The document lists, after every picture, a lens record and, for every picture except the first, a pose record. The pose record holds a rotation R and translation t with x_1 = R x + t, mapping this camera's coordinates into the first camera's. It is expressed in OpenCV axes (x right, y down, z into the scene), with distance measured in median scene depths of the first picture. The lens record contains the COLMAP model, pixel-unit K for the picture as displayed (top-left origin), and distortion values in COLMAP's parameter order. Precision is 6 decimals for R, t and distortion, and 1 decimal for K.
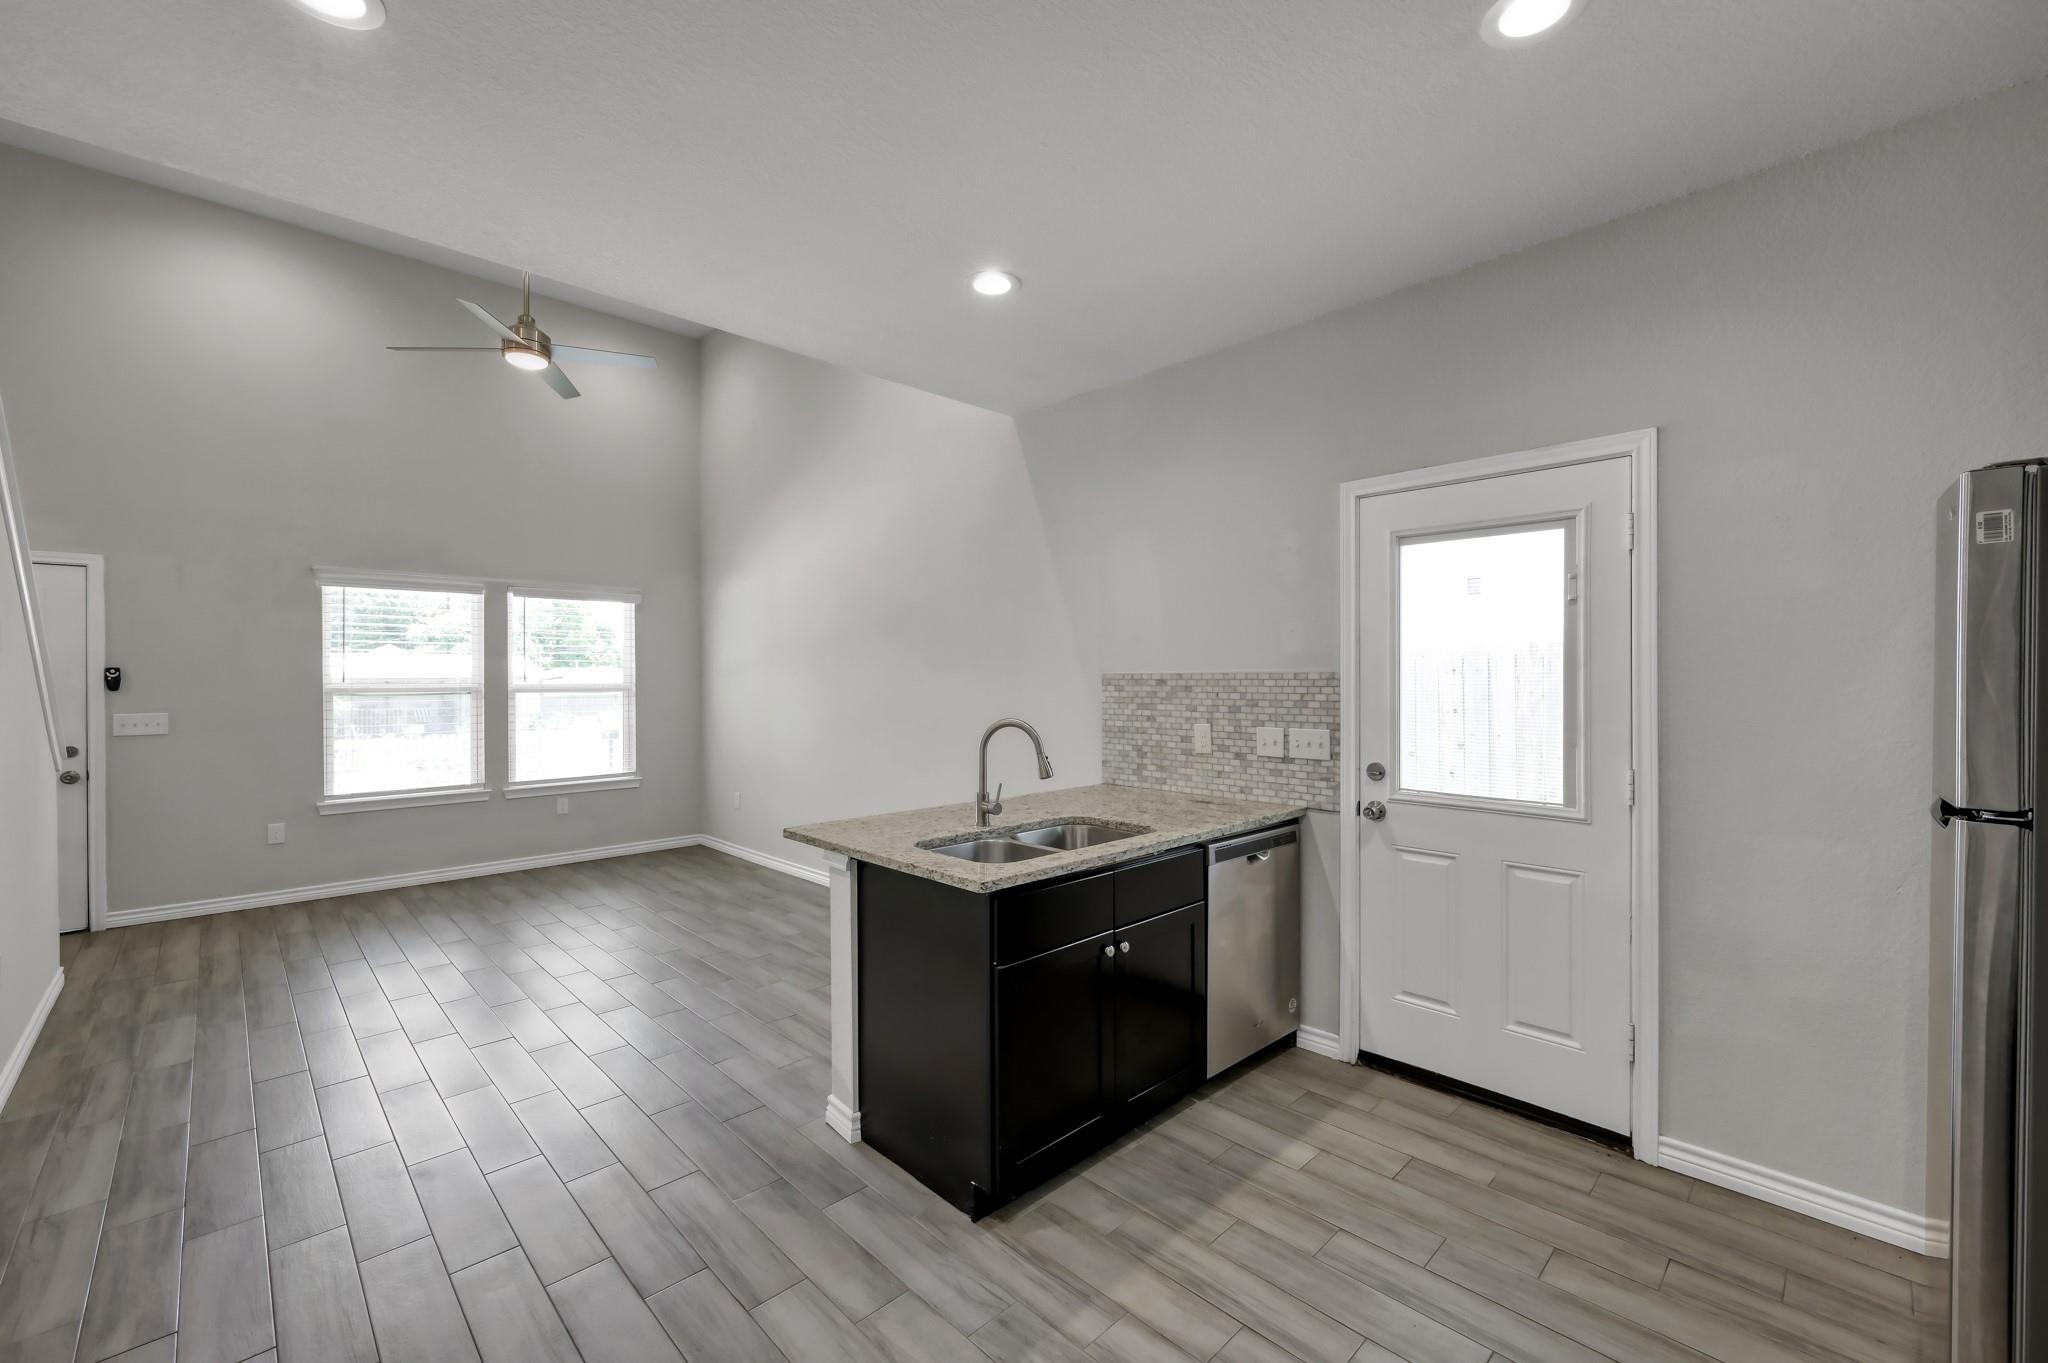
lens RADIAL K [[833.5, 0, 1027.5], [0, 833.5, 678.0], [0, 0, 1]] dist [0.000055, 0.000384]
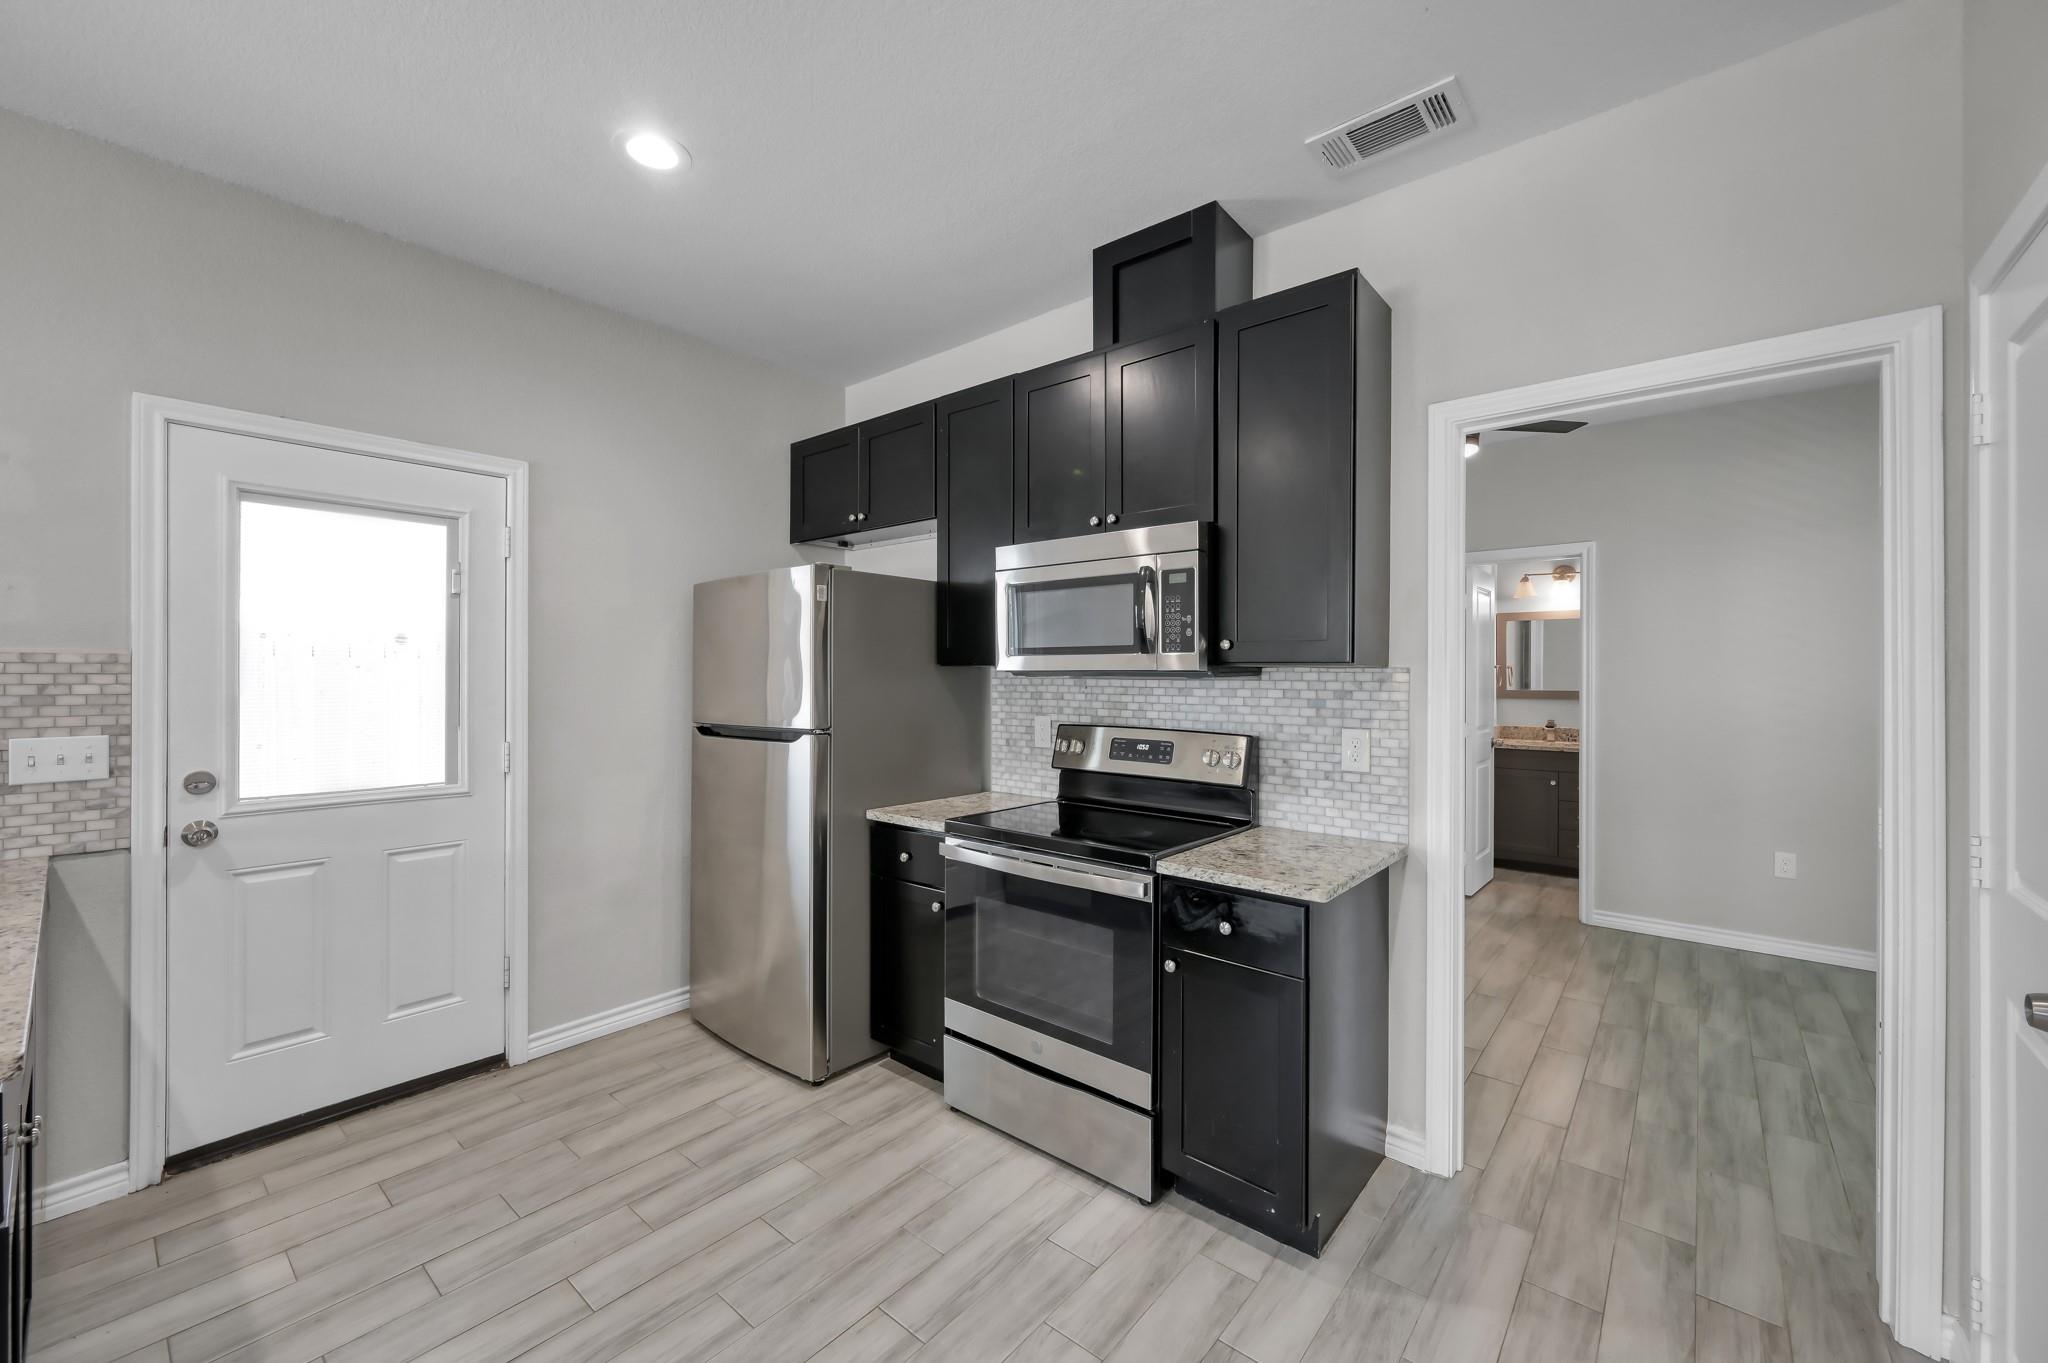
lens RADIAL K [[804.9, 0, 1021.4], [0, 804.9, 680.1], [0, 0, 1]] dist [-0.001023, 0.000537]
pose [[-0.094036, -0.002667, 0.995565, -0.336486], [-0.000921, 0.999996, 0.002592, 0.011450], [-0.995568, -0.000674, -0.094038, 0.259276]]
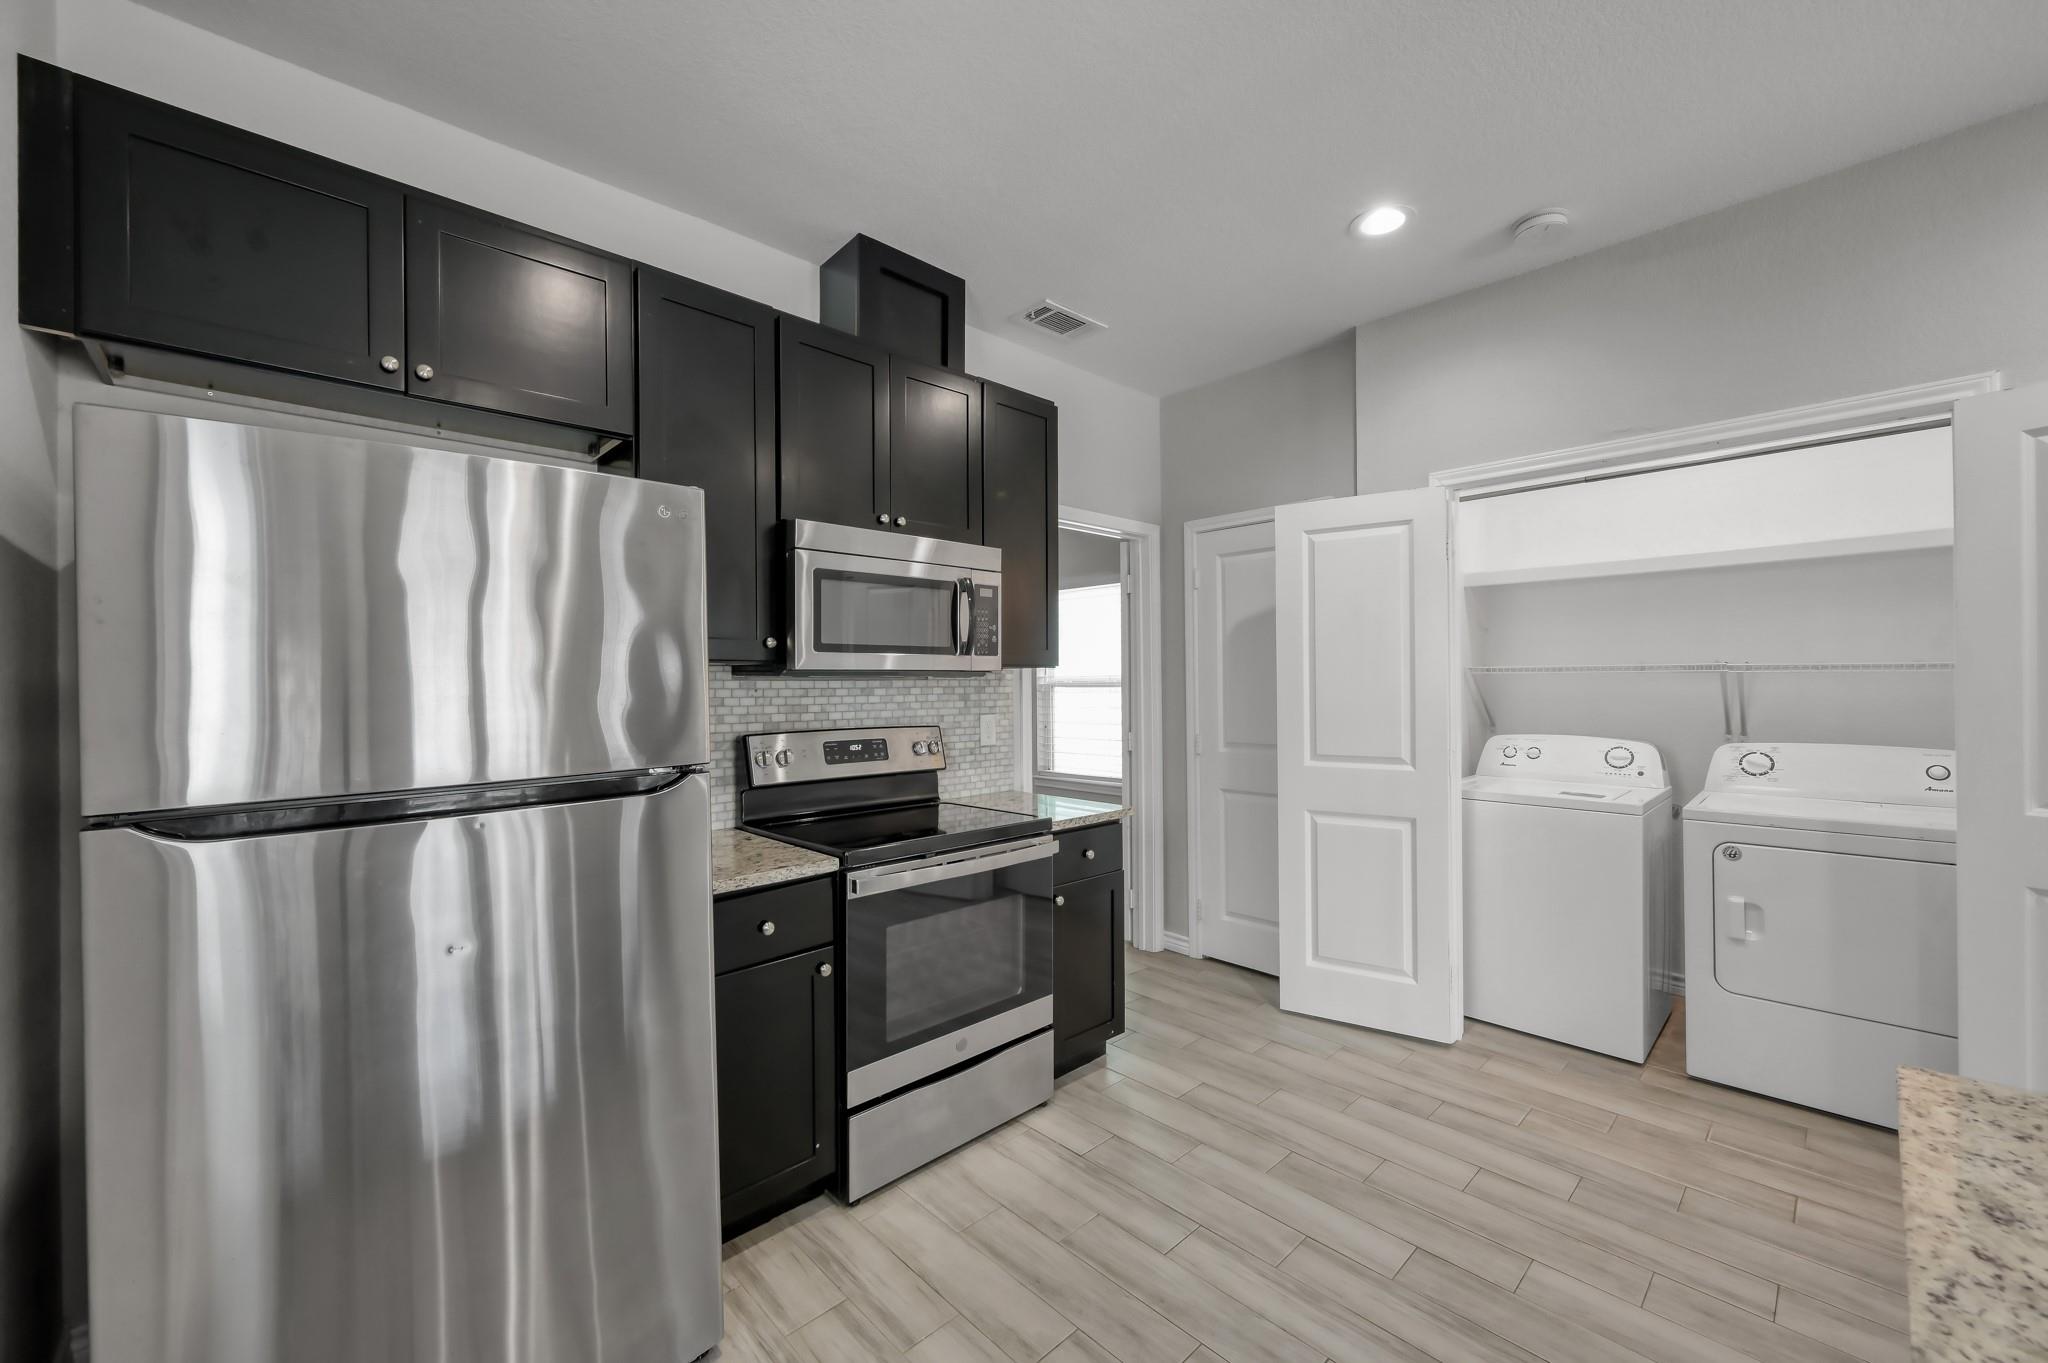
lens RADIAL K [[804.9, 0, 1024.4], [0, 804.9, 683.9], [0, 0, 1]] dist [-0.001023, 0.000537]
pose [[-0.999820, 0.011610, 0.015010, 0.241834], [0.011677, 0.999922, 0.004387, 0.015081], [-0.014958, 0.004562, -0.999878, 0.833064]]
